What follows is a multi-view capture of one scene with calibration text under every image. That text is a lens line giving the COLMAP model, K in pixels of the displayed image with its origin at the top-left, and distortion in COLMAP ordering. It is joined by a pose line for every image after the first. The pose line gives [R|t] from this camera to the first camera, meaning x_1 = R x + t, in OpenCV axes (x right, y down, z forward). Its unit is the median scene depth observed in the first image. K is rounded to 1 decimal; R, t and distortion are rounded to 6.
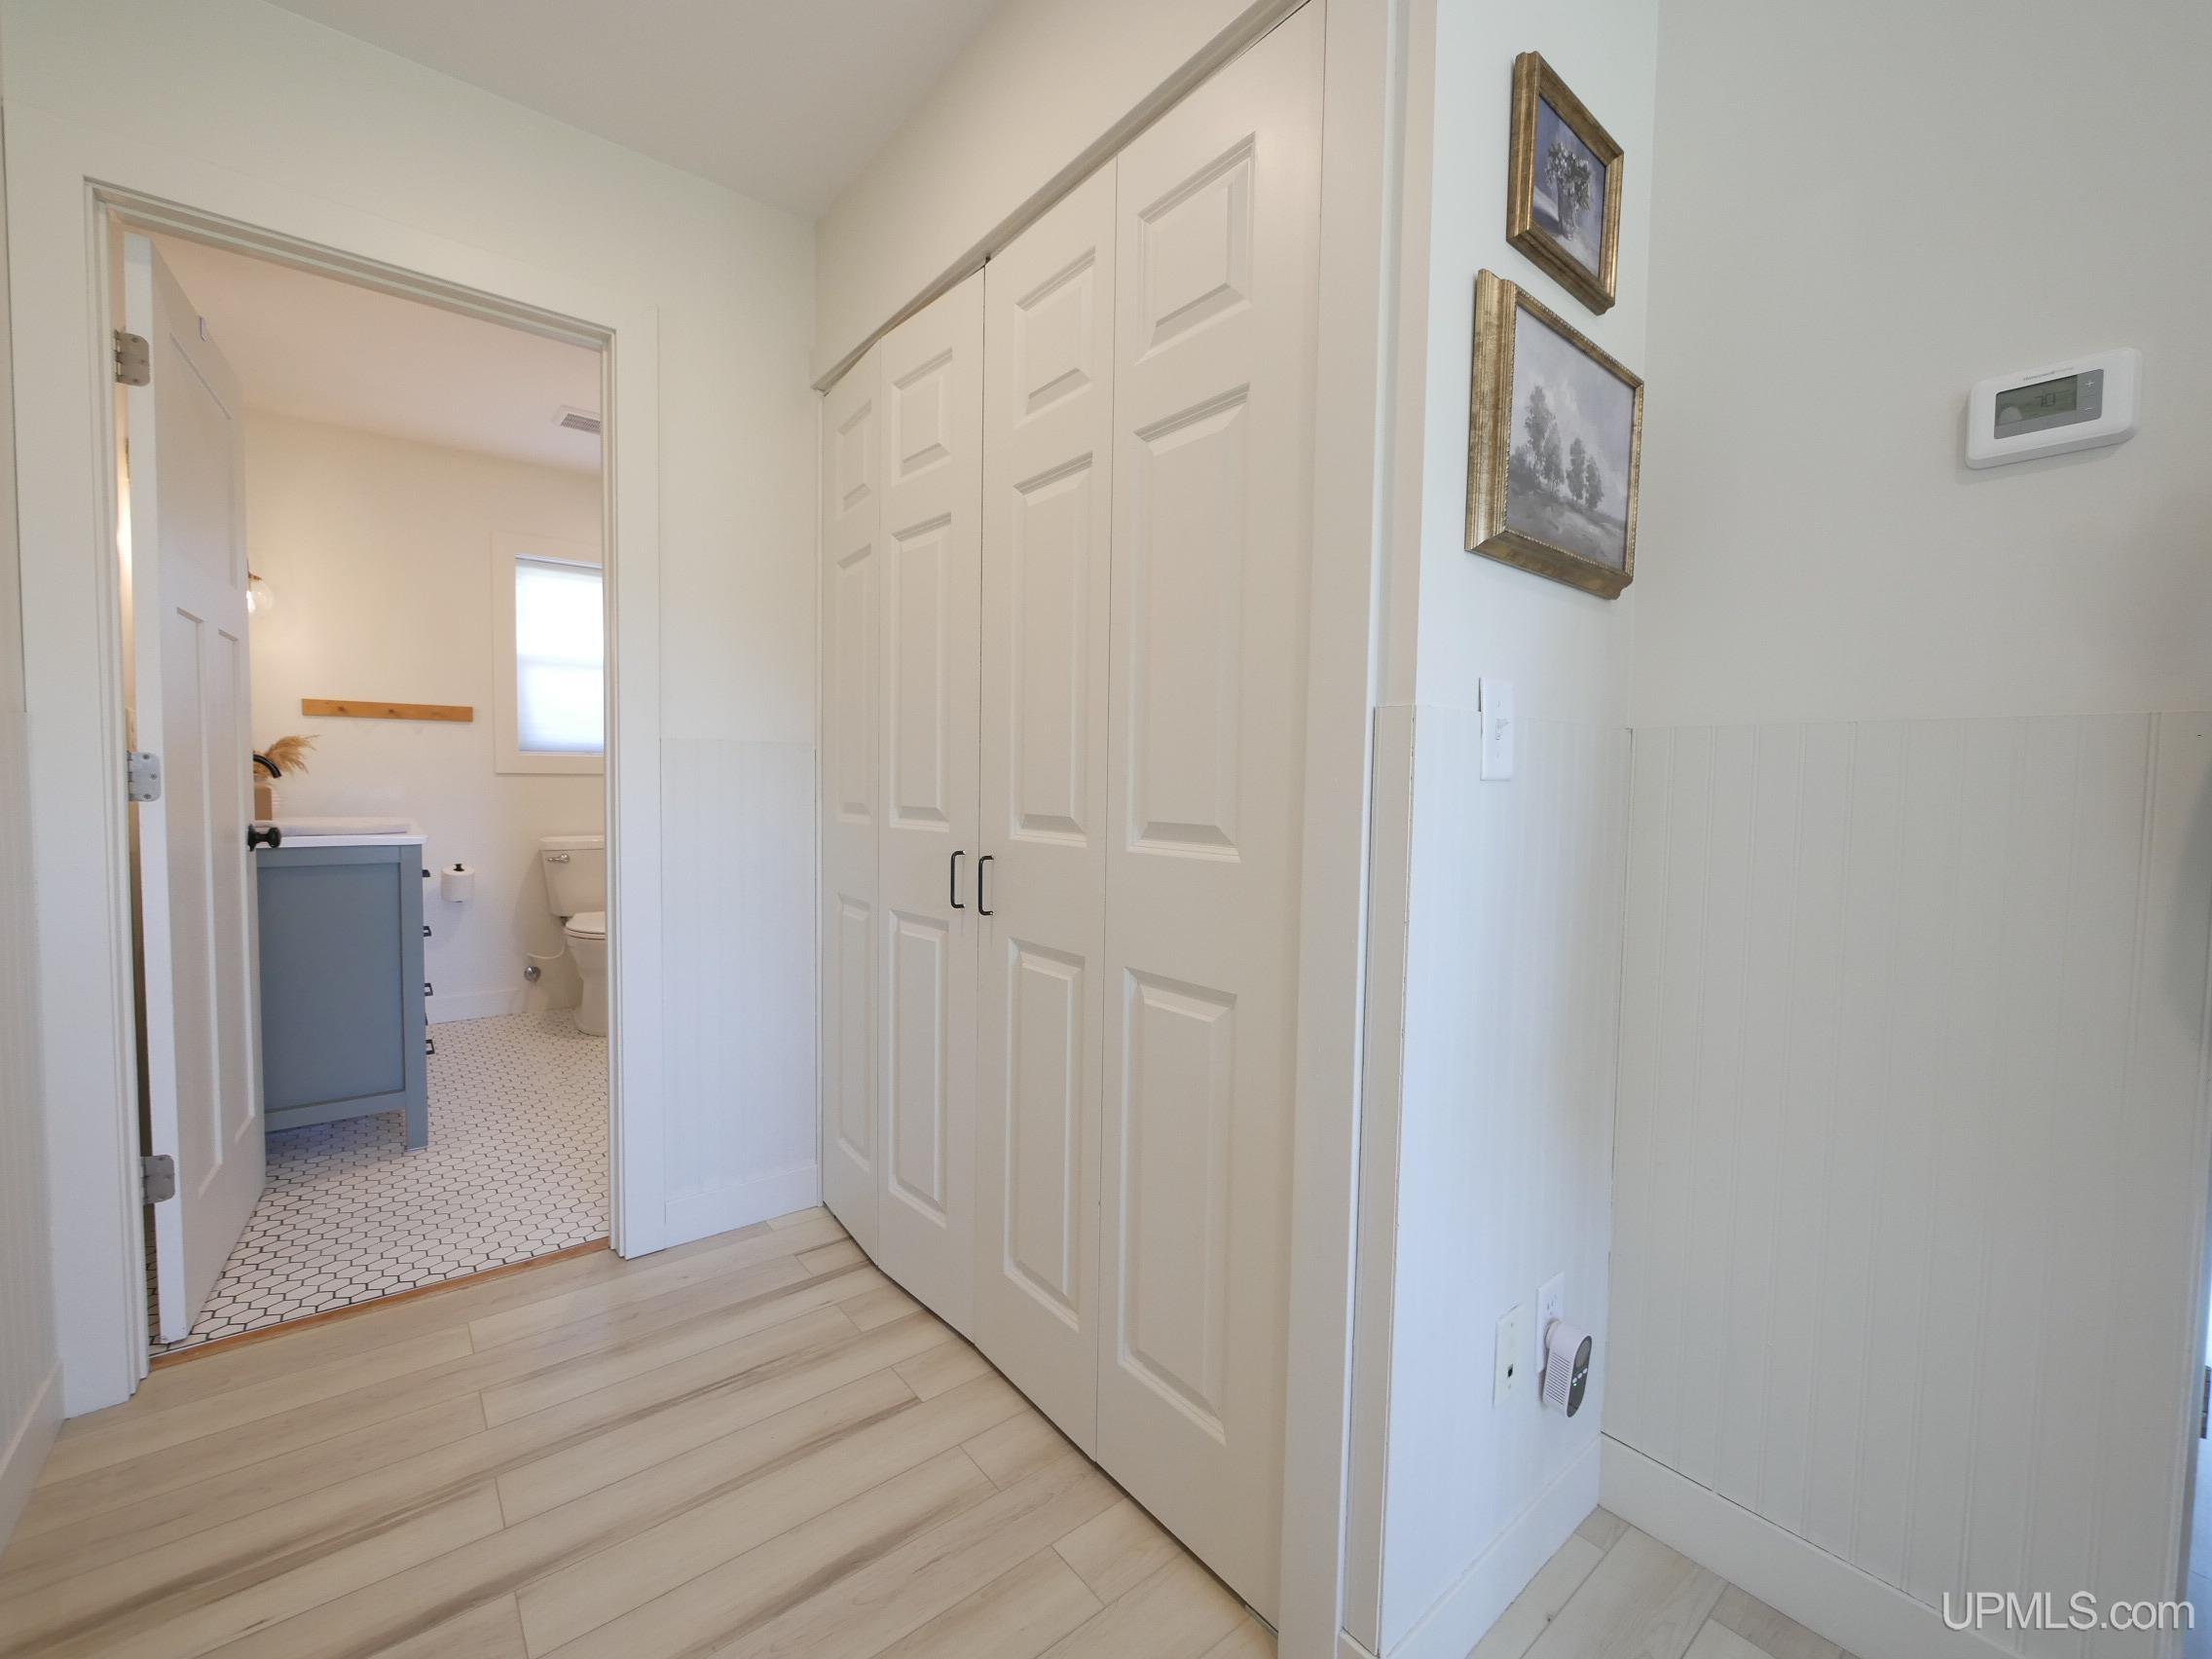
lens RADIAL K [[895.8, 0, 1114.4], [0, 895.8, 818.8], [0, 0, 1]] dist [-0.000086, 0.000196]
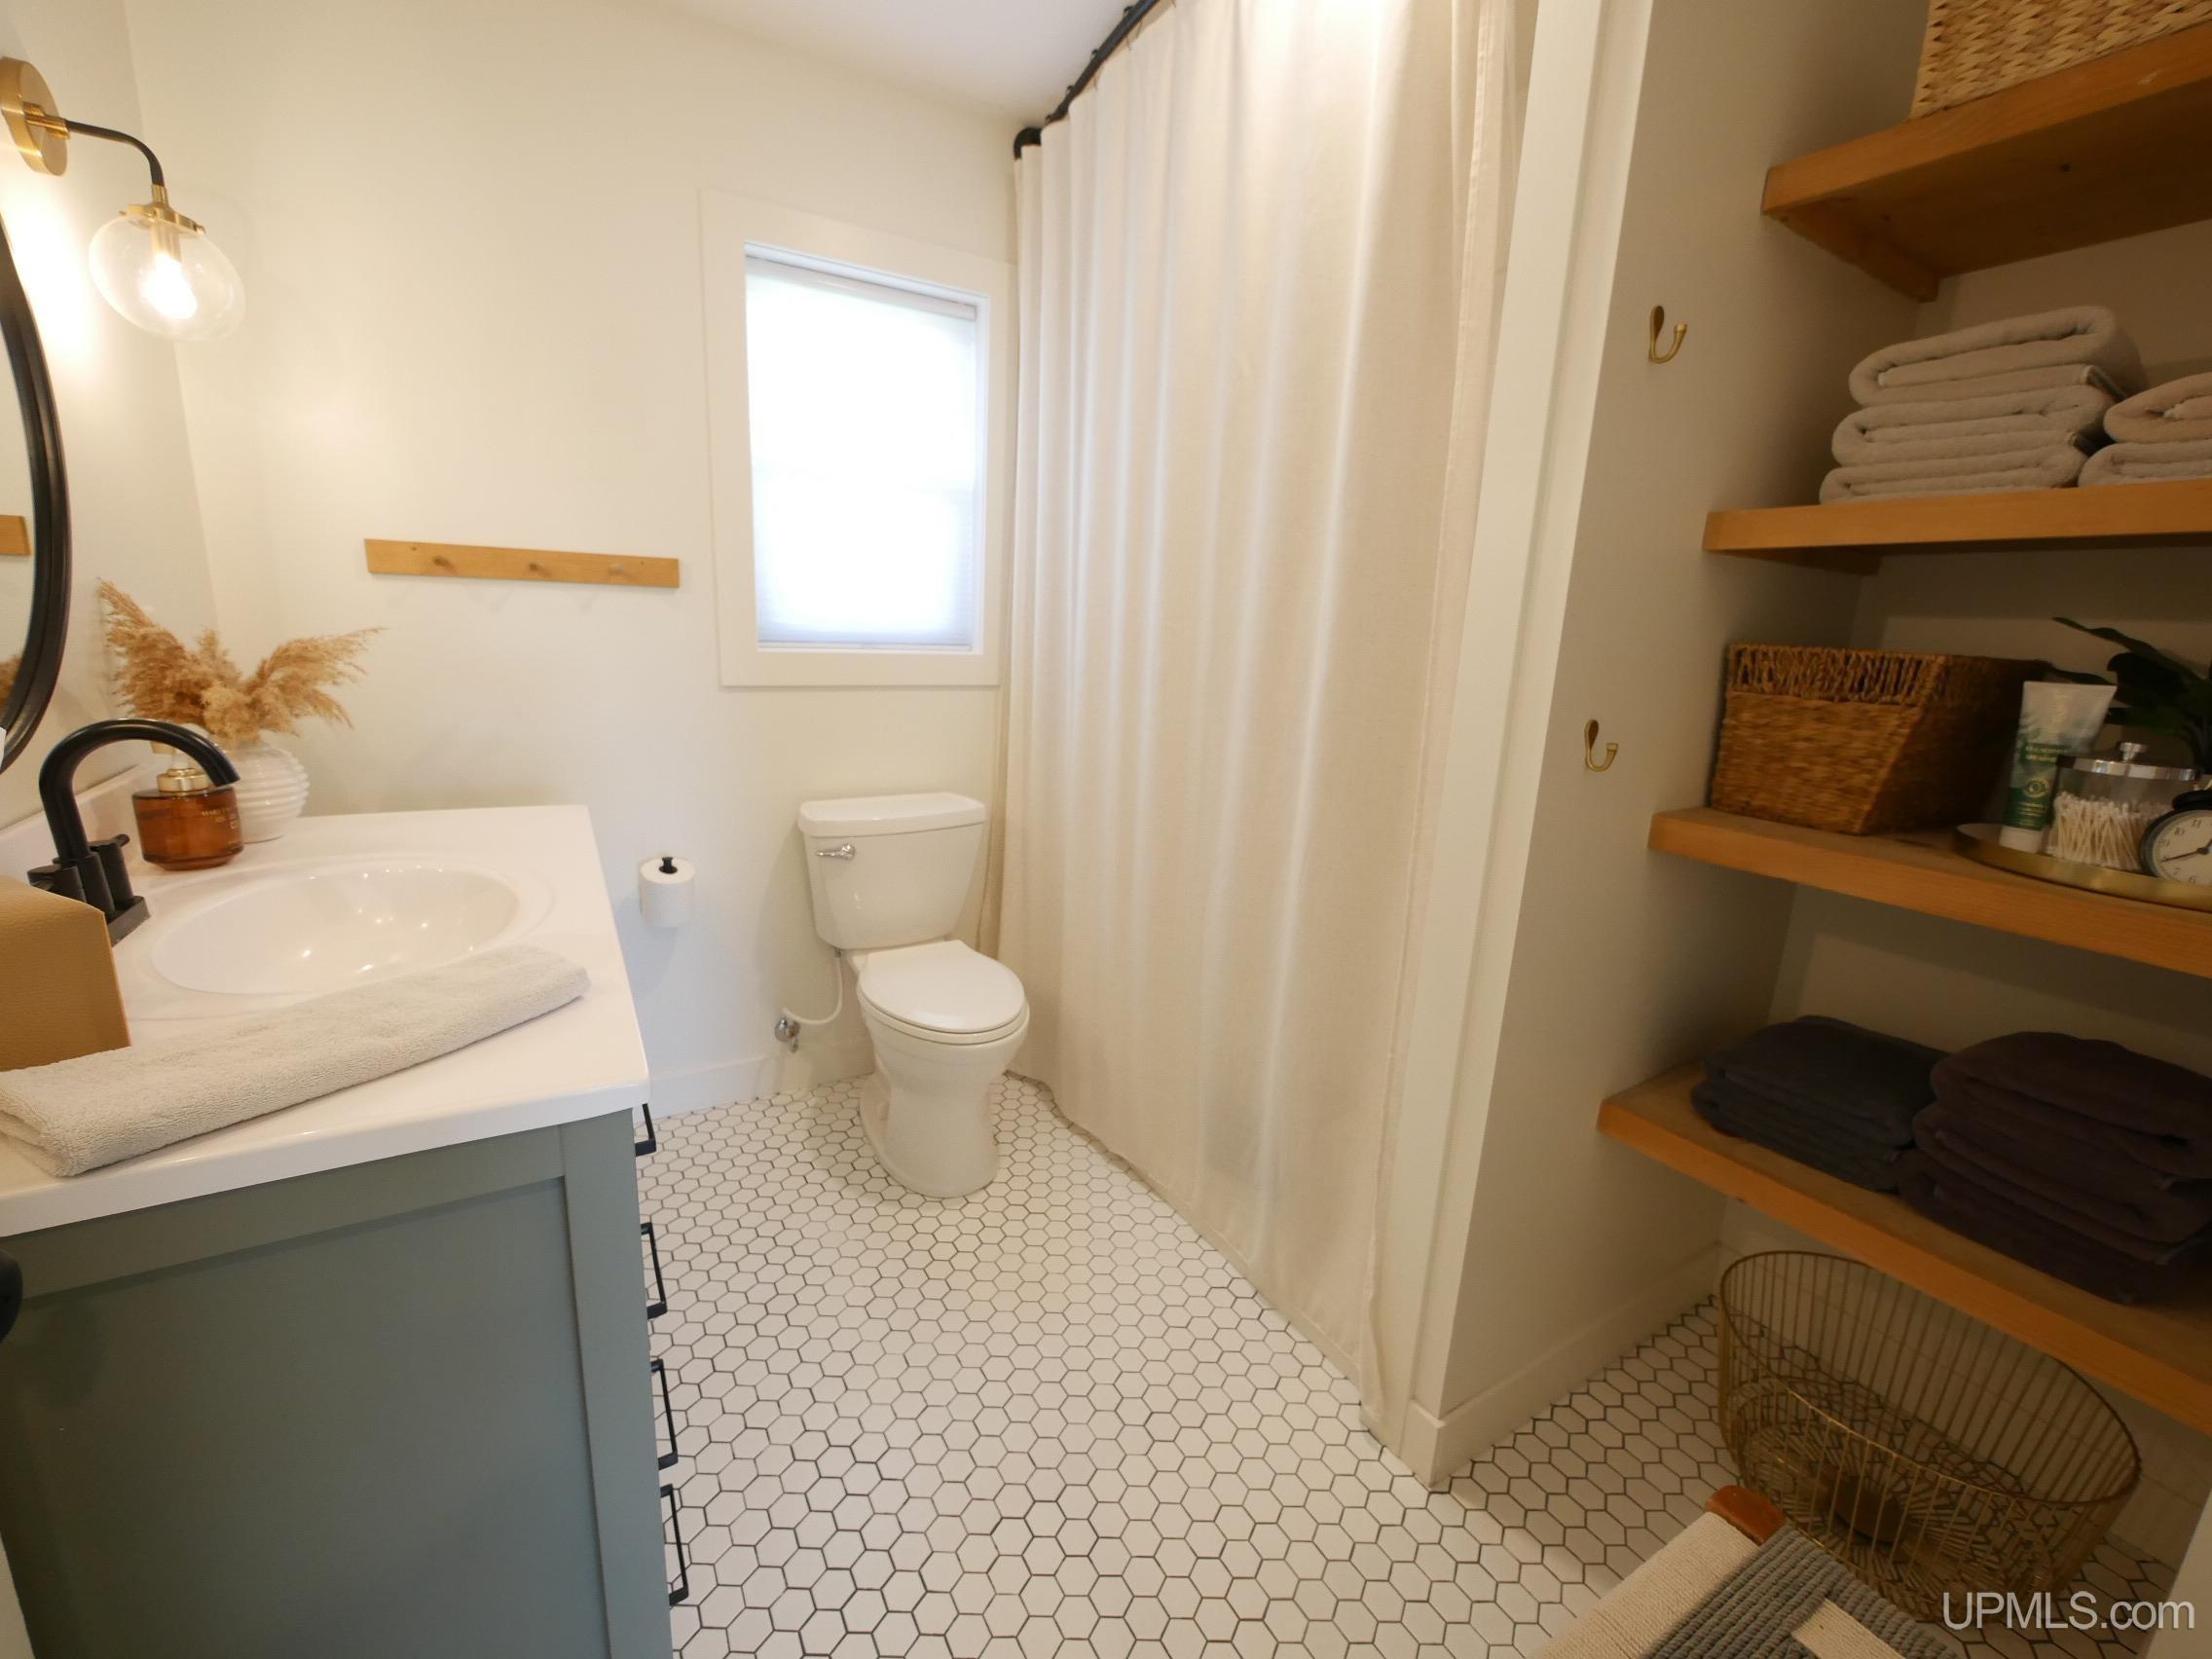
lens RADIAL K [[918.7, 0, 1101.3], [0, 918.7, 823.4], [0, 0, 1]] dist [-0.007169, 0.000814]
pose [[0.986938, 0.052995, -0.152134, -0.403846], [-0.028204, 0.986598, 0.160711, -0.068244], [0.158612, -0.154321, 0.975206, 0.521708]]
